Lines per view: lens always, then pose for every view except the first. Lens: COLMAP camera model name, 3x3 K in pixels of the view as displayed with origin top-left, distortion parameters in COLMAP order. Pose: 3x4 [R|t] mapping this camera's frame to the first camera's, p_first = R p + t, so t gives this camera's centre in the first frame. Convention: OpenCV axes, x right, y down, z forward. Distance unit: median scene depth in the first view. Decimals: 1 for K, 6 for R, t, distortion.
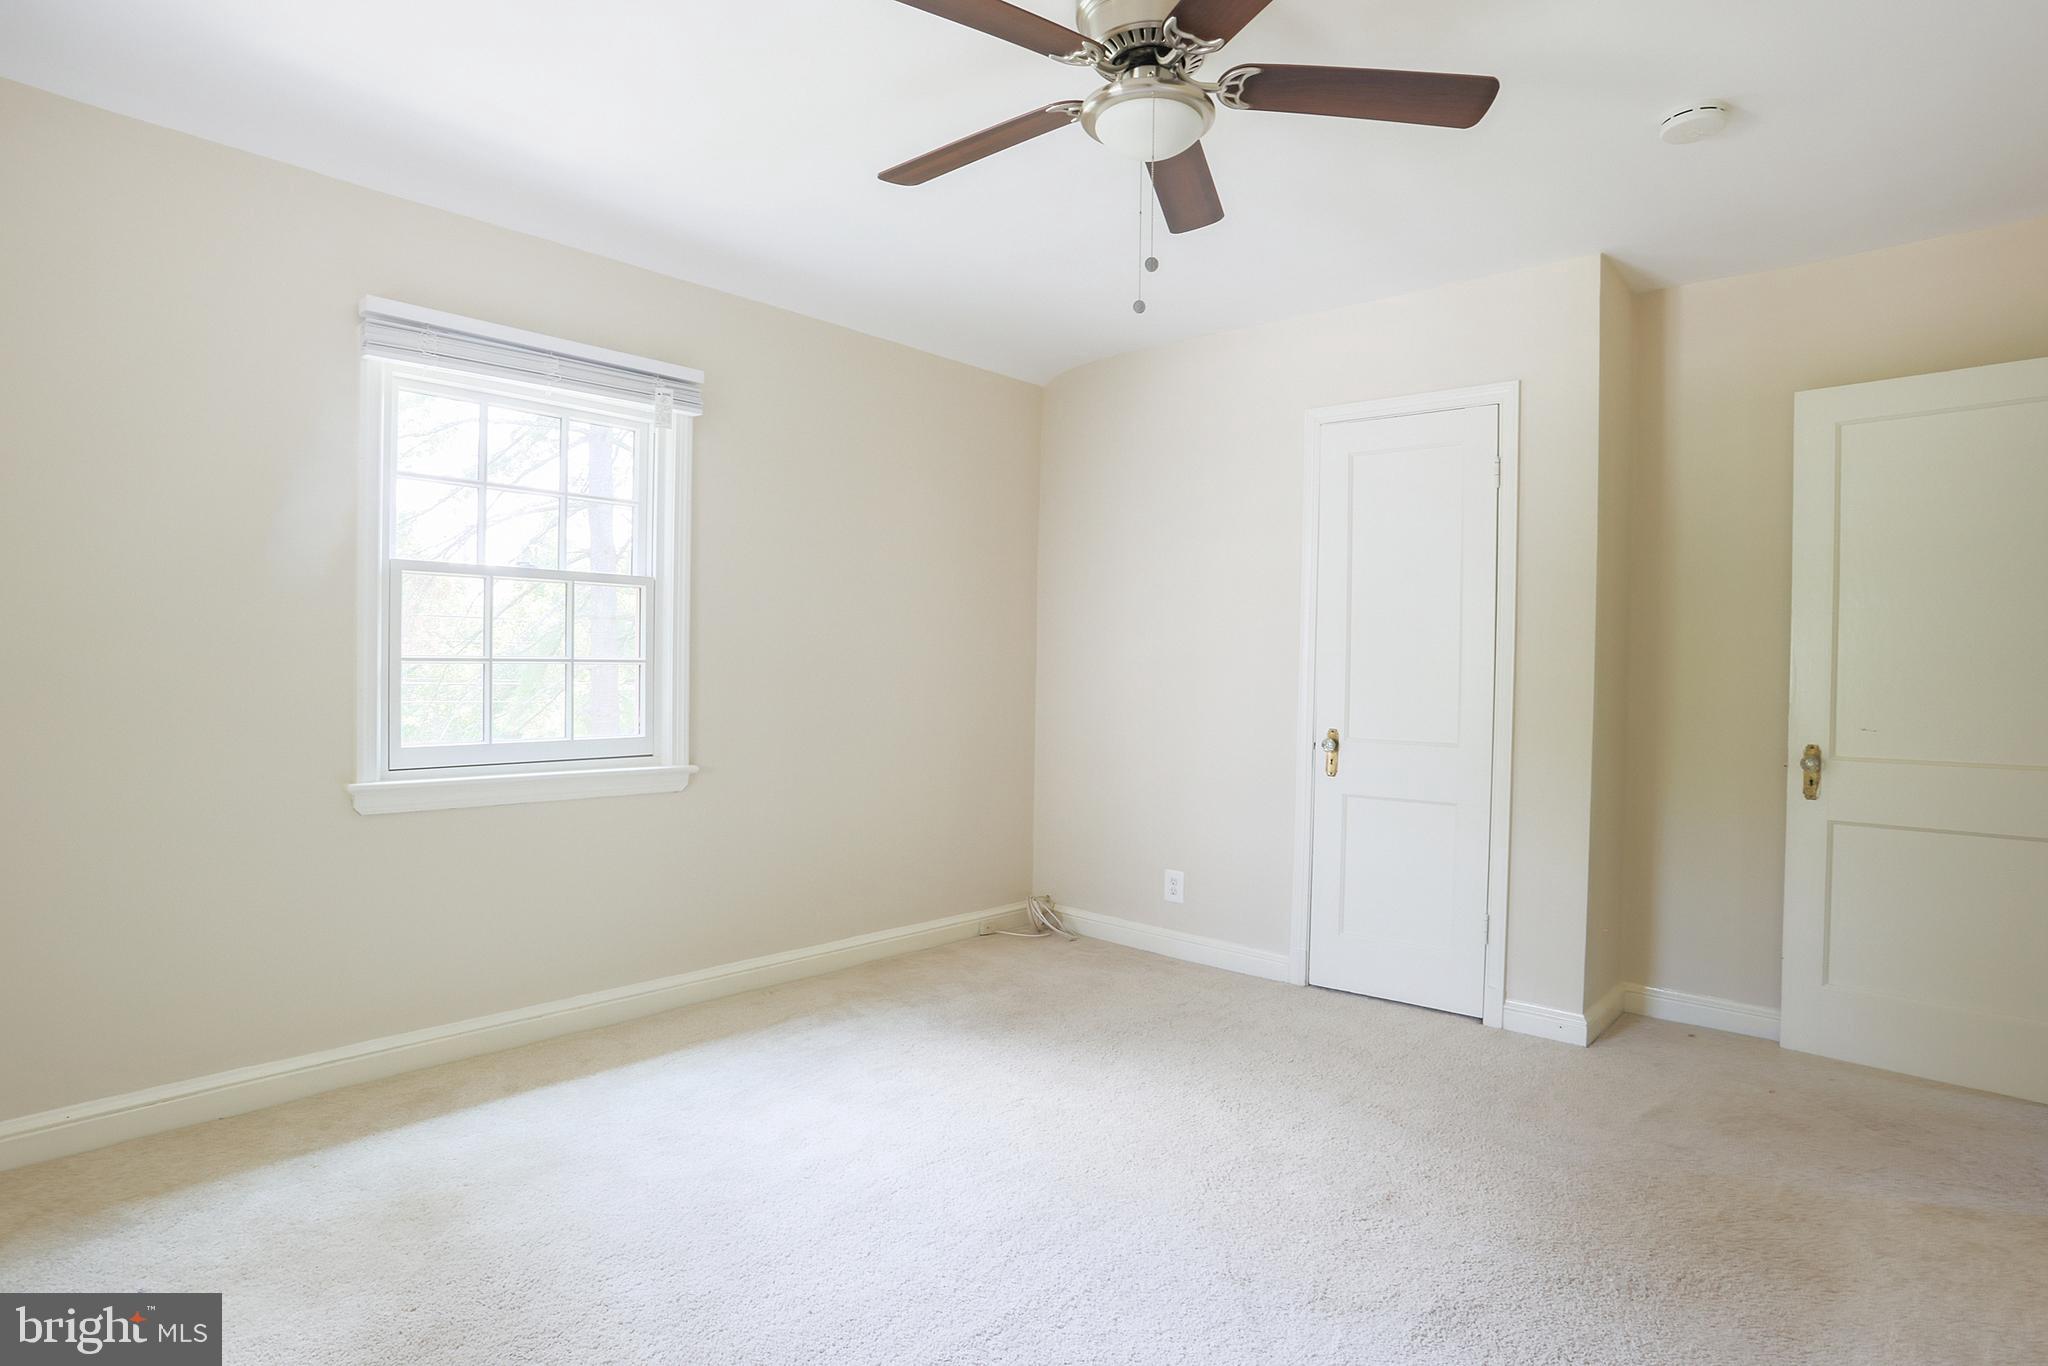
lens RADIAL K [[1078.6, 0, 1017.9], [0, 1078.6, 685.8], [0, 0, 1]] dist [-0.084626, 0.038680]
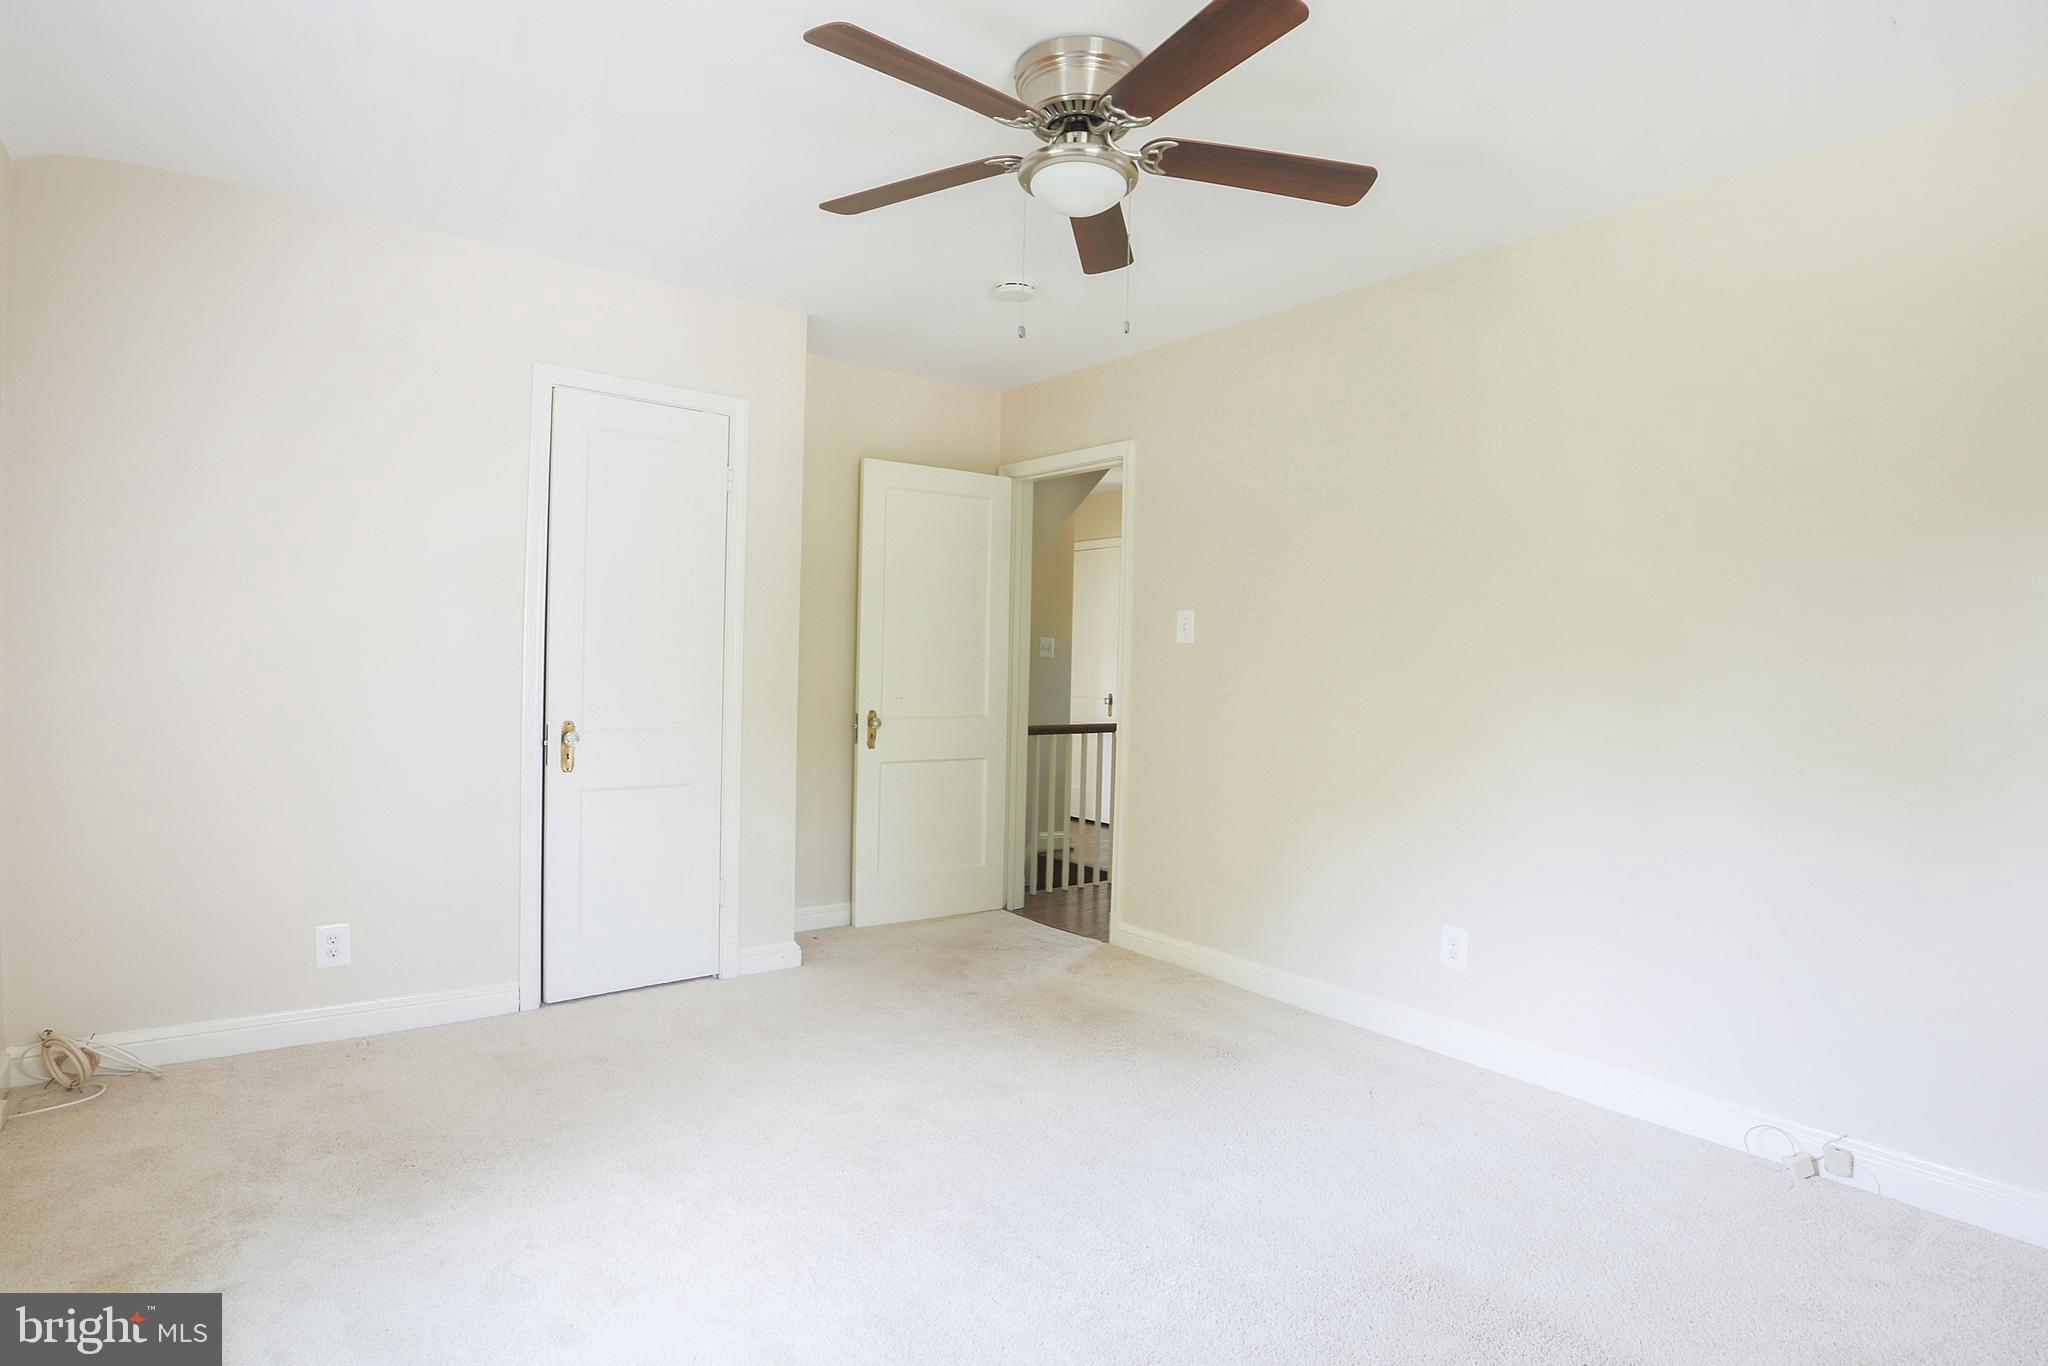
lens RADIAL K [[1093.2, 0, 1024.0], [0, 1093.2, 683.0], [0, 0, 1]] dist [-0.073248, 0.028224]
pose [[0.149225, -0.030817, 0.988323, -0.629256], [-0.008699, 0.999435, 0.032477, -0.025925], [-0.988765, -0.013444, 0.148873, 0.538788]]
